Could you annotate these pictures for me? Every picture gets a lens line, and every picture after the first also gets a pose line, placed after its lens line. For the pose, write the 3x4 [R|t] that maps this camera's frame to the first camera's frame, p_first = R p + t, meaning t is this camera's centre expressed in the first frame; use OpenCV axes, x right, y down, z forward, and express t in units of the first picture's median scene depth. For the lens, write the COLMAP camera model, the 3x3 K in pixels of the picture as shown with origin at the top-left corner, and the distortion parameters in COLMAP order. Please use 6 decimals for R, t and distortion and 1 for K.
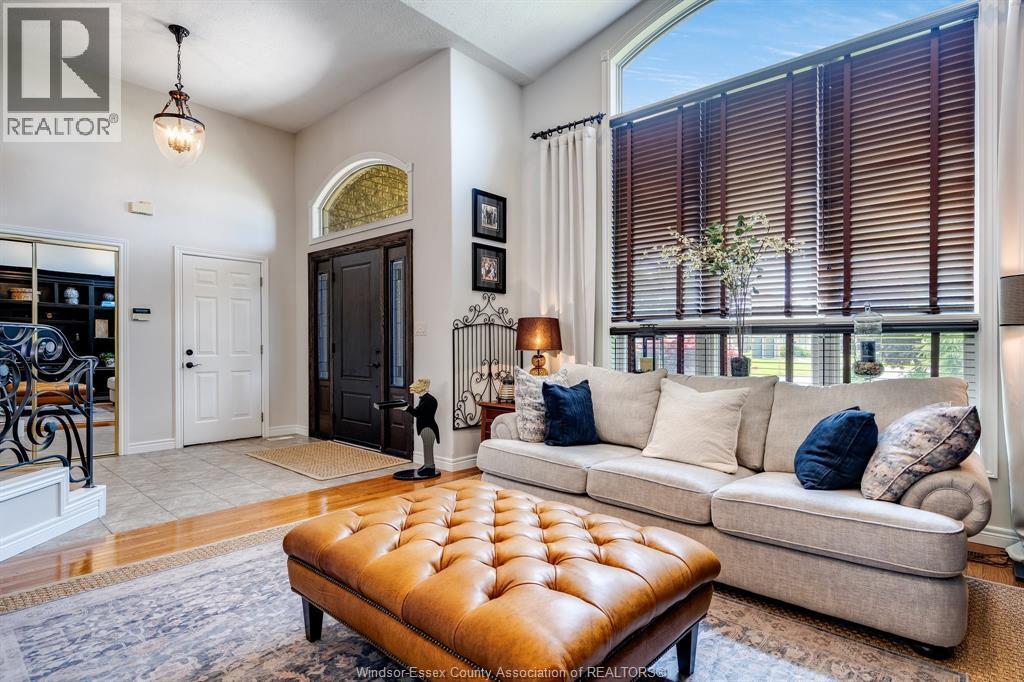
lens RADIAL K [[533.6, 0, 509.1], [0, 533.6, 341.9], [0, 0, 1]] dist [0.000660, 0.000091]
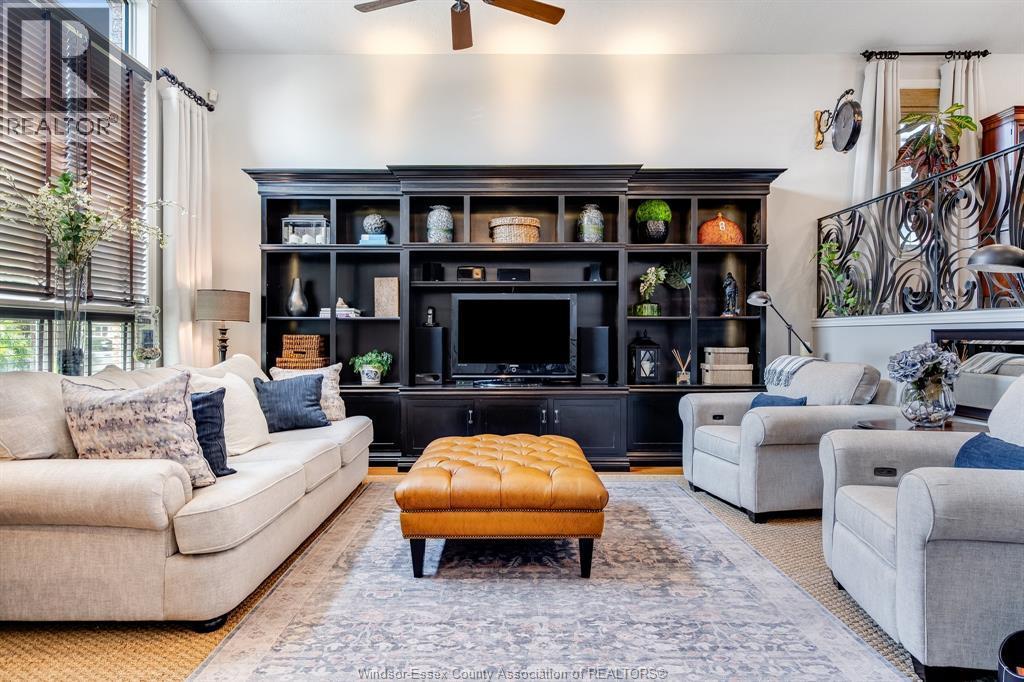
lens RADIAL K [[514.5, 0, 515.1], [0, 514.5, 341.4], [0, 0, 1]] dist [0.000931, 0.000422]
pose [[-0.648961, -0.020411, 0.760548, -0.672429], [-0.011695, 0.999790, 0.016853, -0.004629], [-0.760732, 0.002042, -0.649063, 1.101267]]
